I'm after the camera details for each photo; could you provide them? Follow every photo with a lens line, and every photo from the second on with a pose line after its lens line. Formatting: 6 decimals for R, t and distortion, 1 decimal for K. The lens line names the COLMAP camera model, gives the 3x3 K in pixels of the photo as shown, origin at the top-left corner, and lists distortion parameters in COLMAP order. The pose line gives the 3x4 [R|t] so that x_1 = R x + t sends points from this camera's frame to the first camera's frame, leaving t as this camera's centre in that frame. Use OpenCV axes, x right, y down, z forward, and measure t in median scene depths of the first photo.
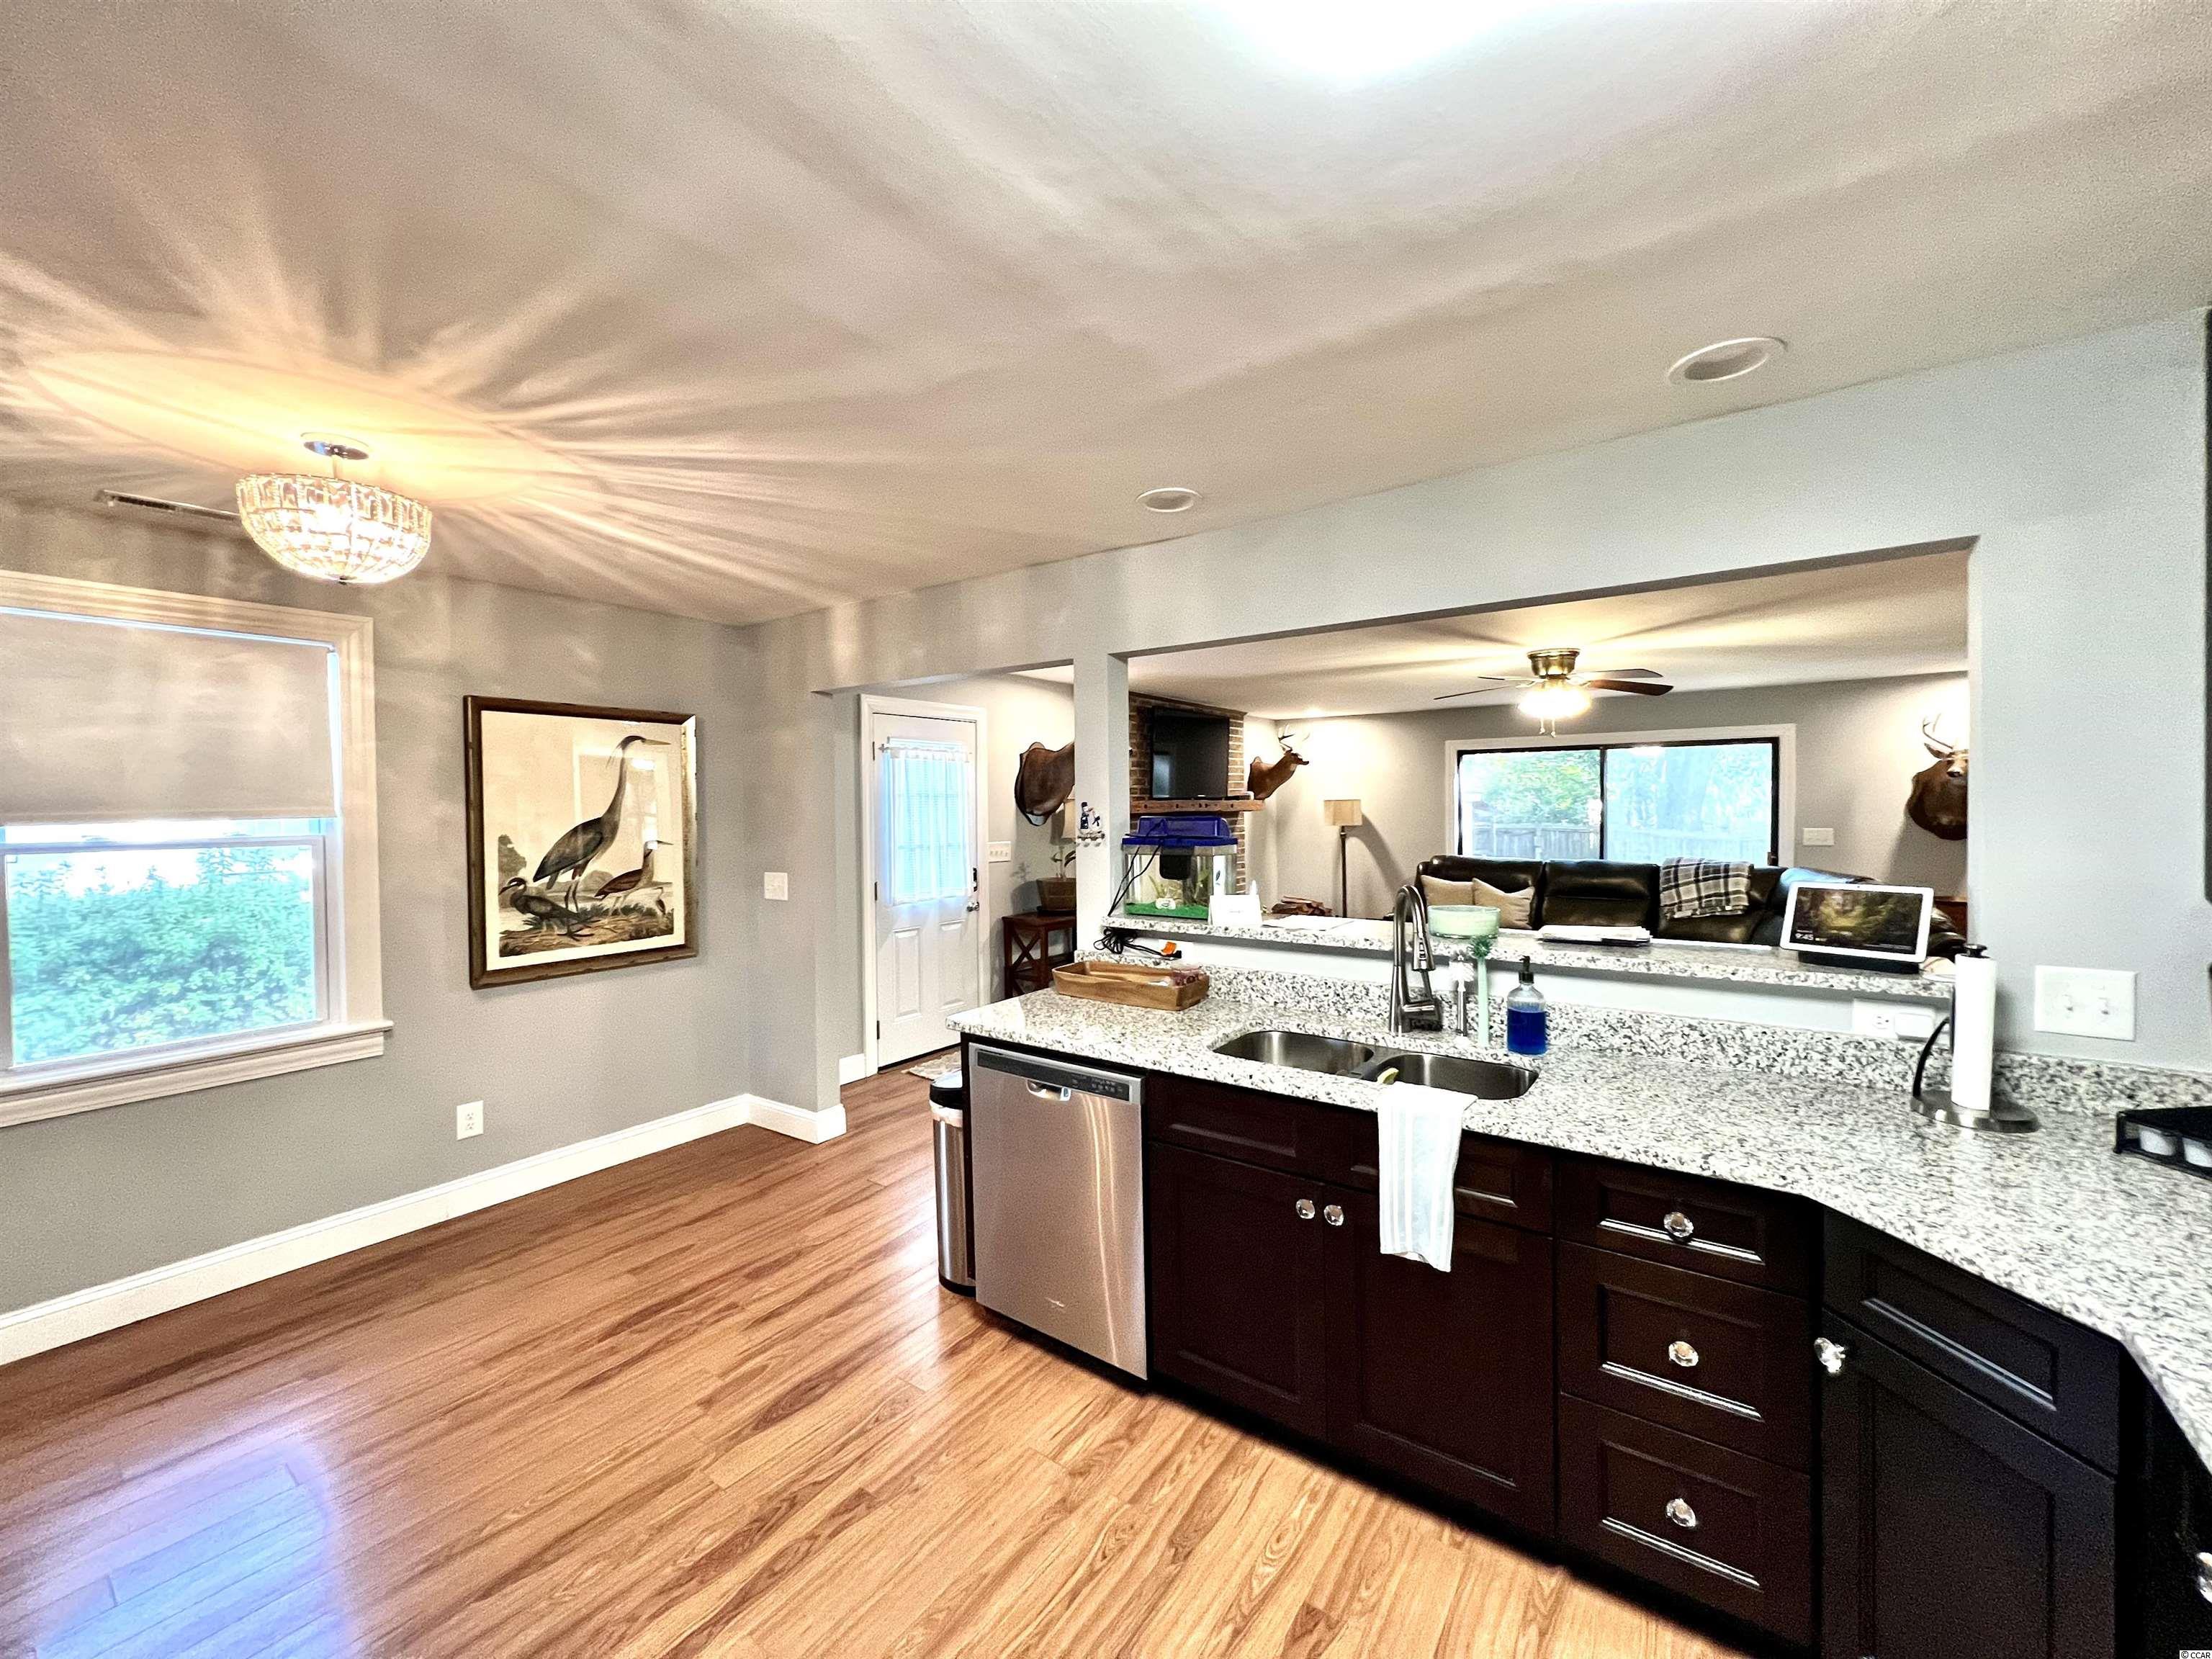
lens RADIAL K [[881.6, 0, 1097.5], [0, 881.6, 821.9], [0, 0, 1]] dist [-0.003475, 0.000945]
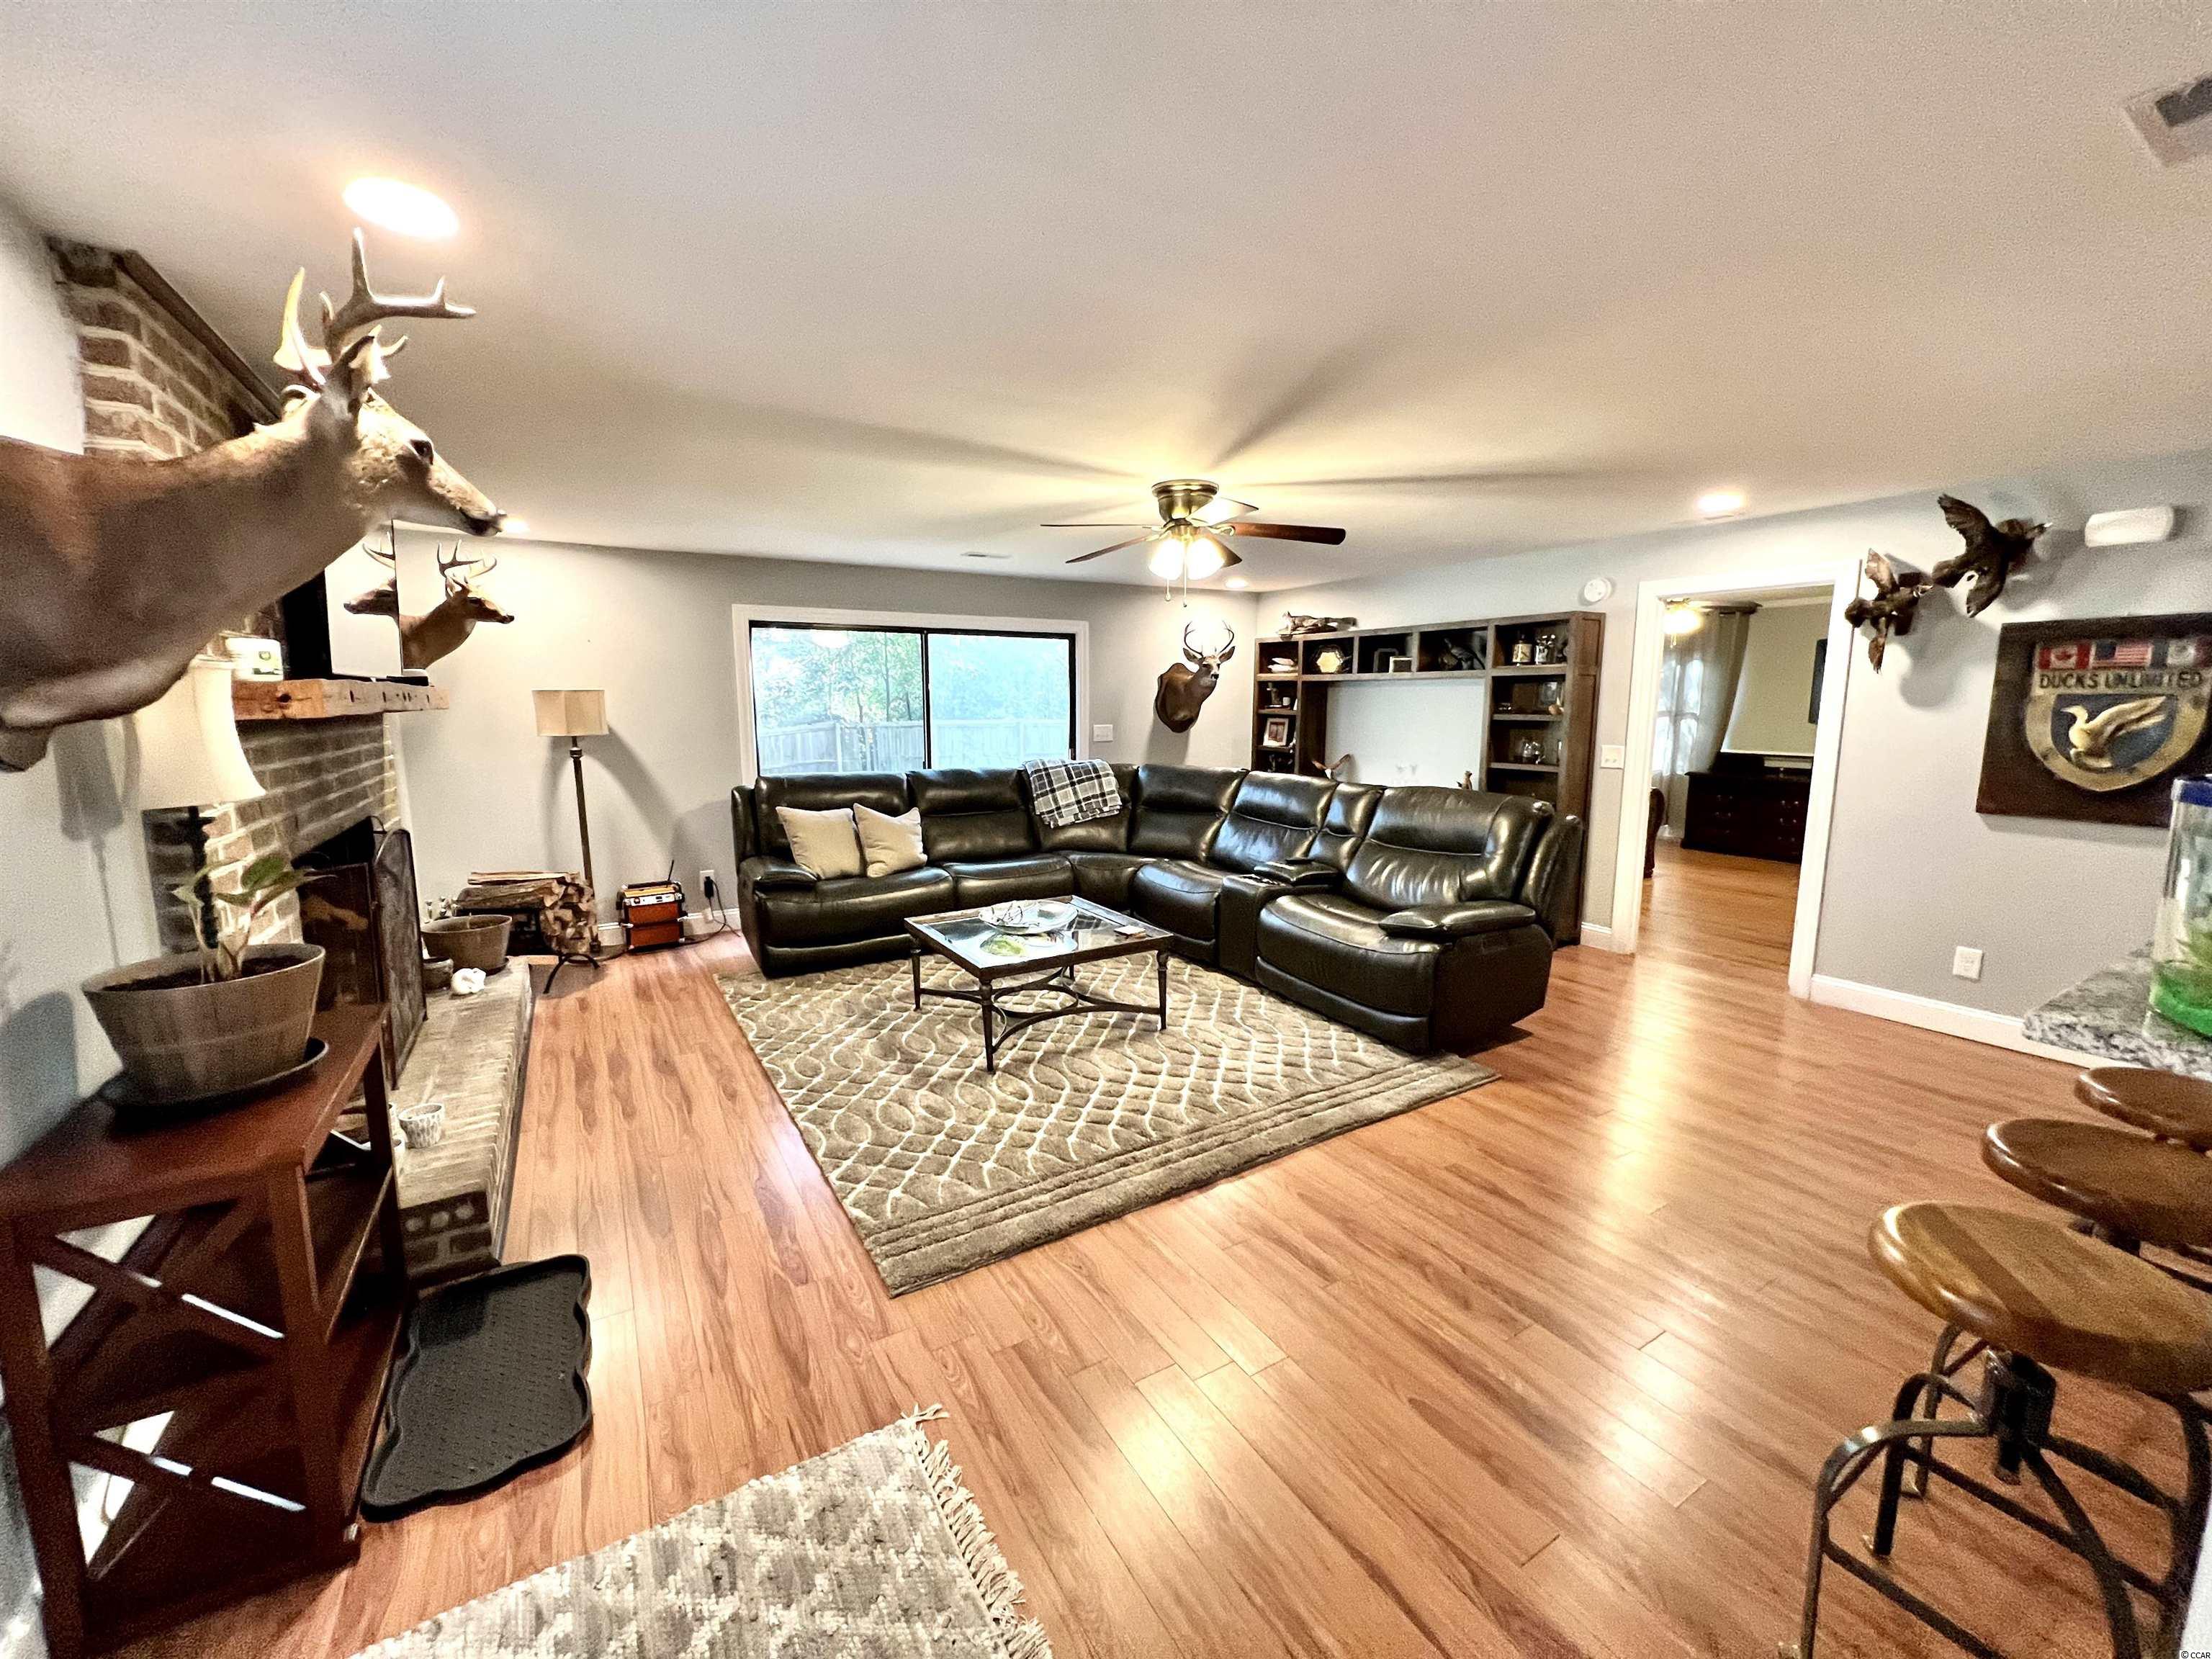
lens RADIAL K [[881.6, 0, 1104.8], [0, 881.6, 825.2], [0, 0, 1]] dist [-0.003475, 0.000945]
pose [[0.393883, -0.121293, 0.911123, -0.257778], [0.015084, 0.991974, 0.125535, -0.009456], [-0.919037, -0.035702, 0.392551, 0.965726]]
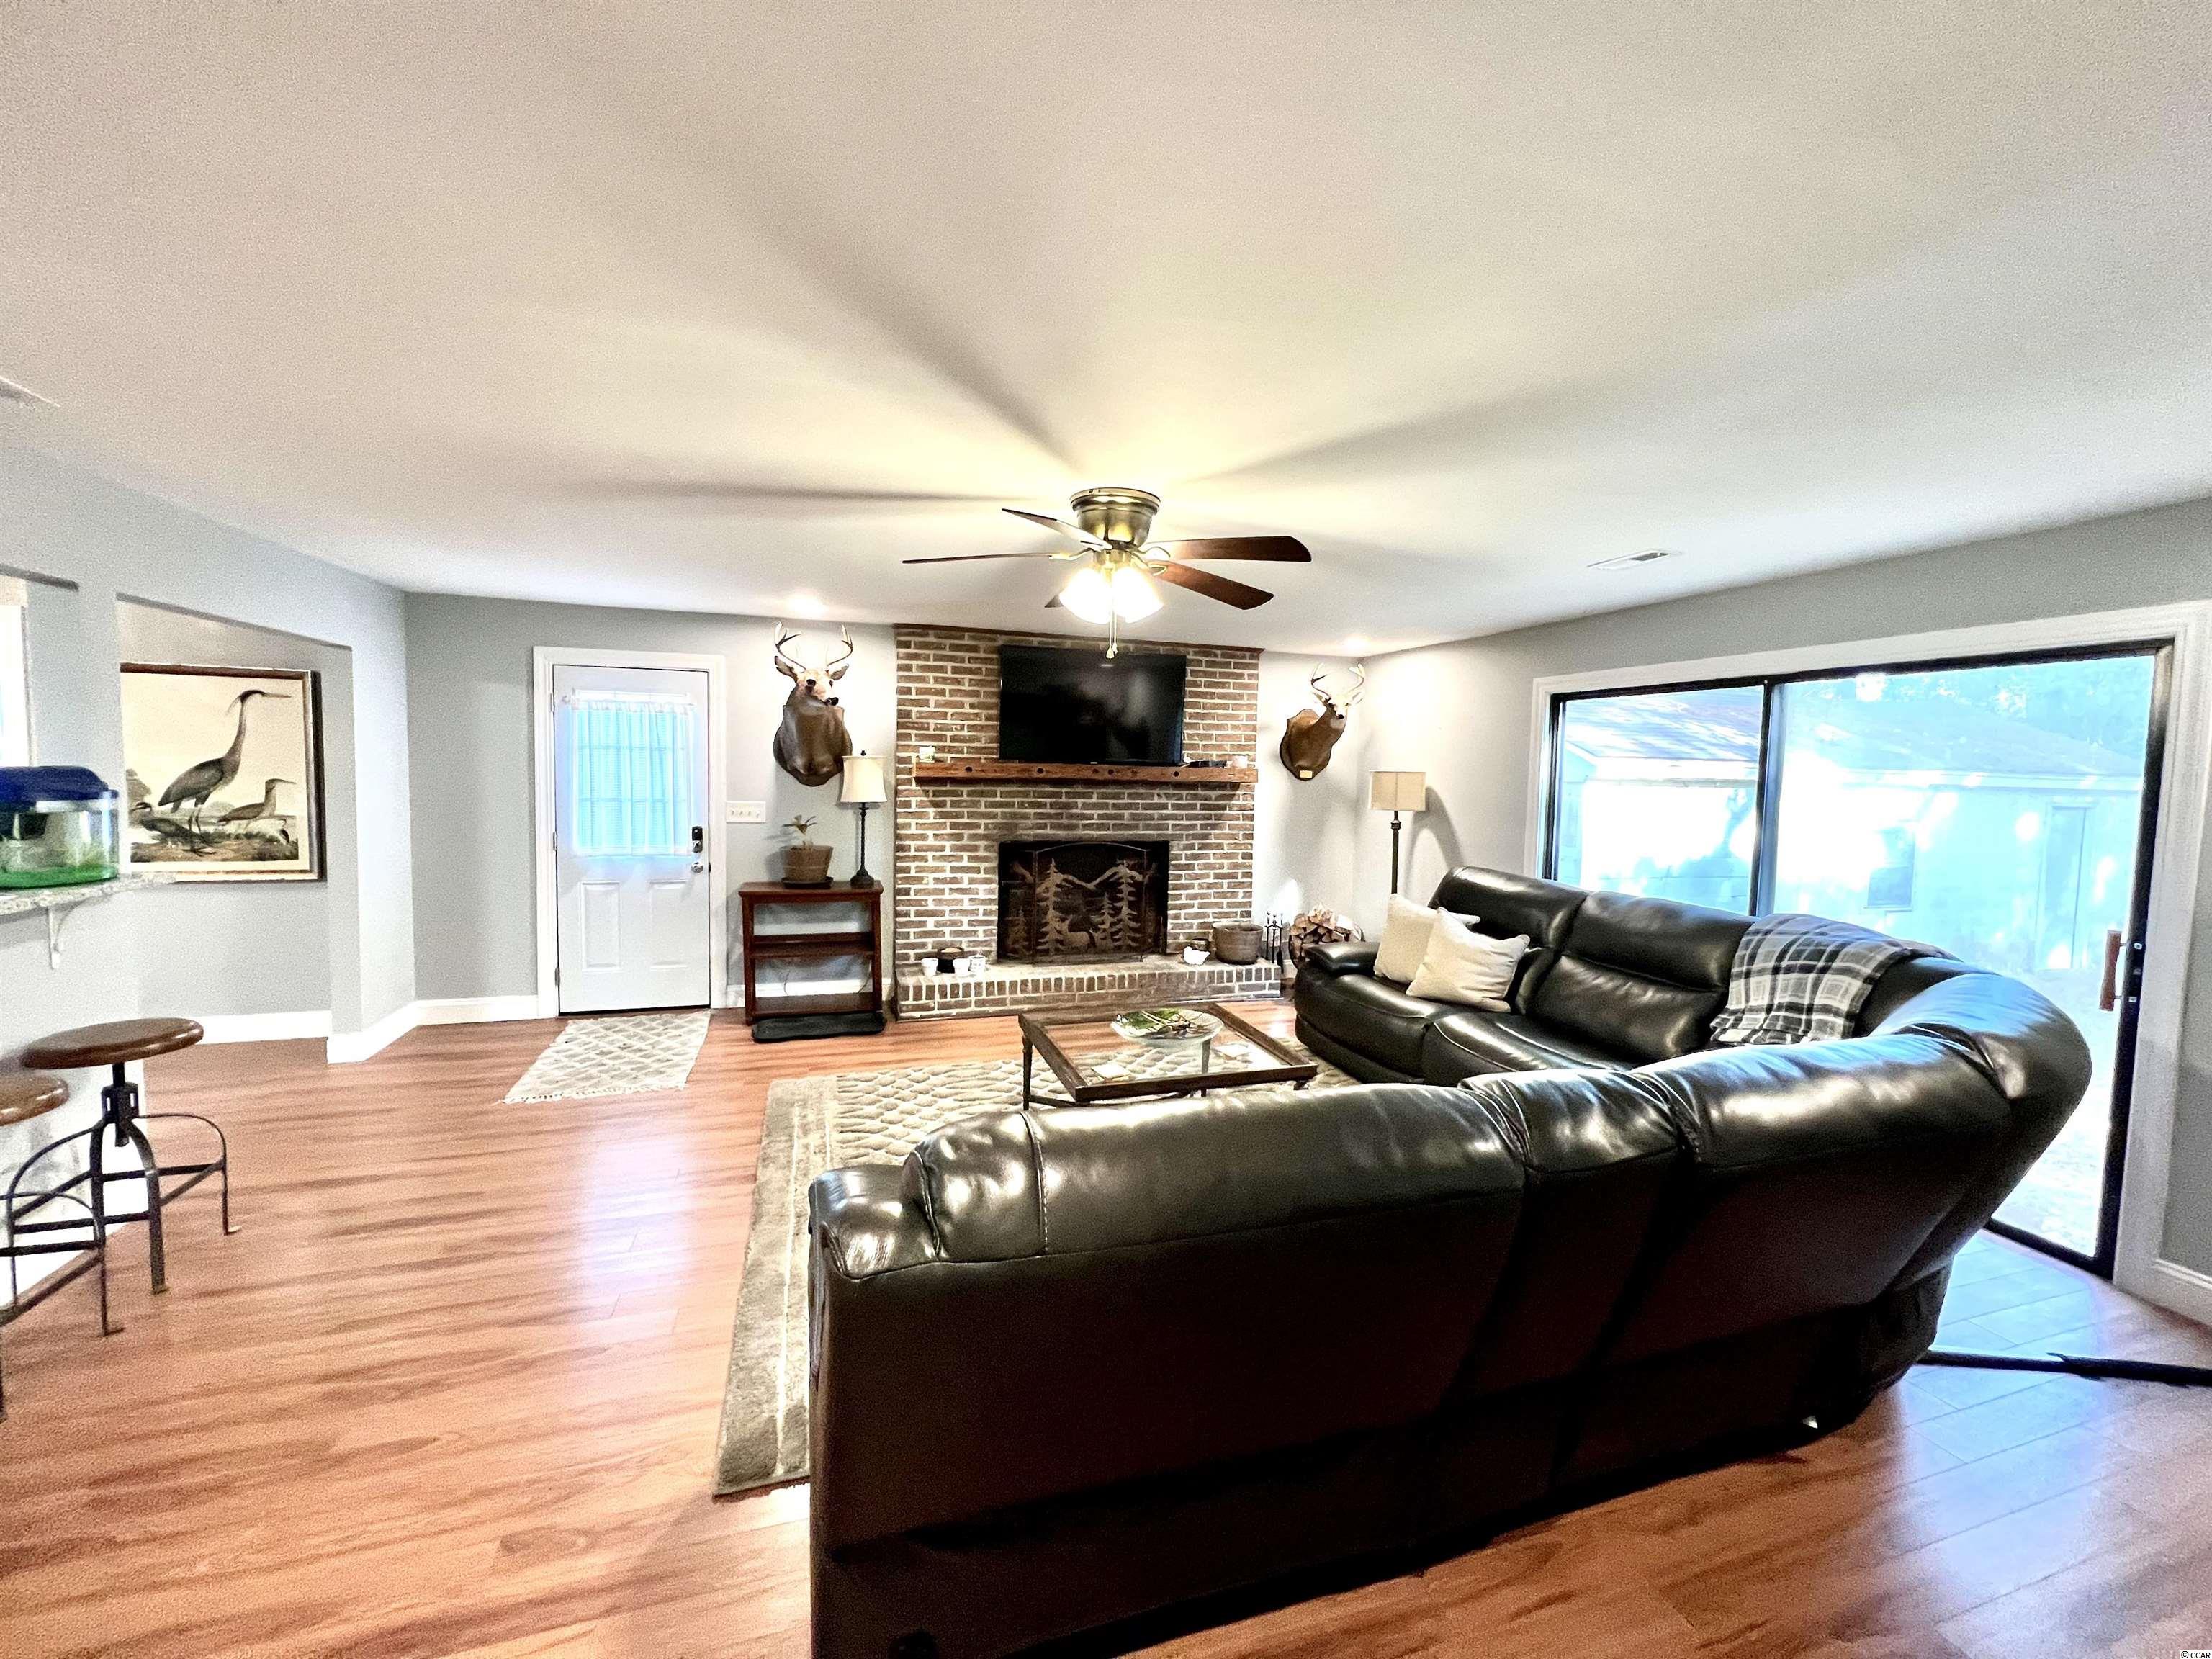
lens RADIAL K [[881.6, 0, 1103.3], [0, 881.6, 824.6], [0, 0, 1]] dist [-0.003475, 0.000945]
pose [[0.802159, 0.065581, -0.593498, 1.071176], [-0.040624, 0.997641, 0.055333, -0.028244], [0.595727, -0.020276, 0.802931, 0.698521]]
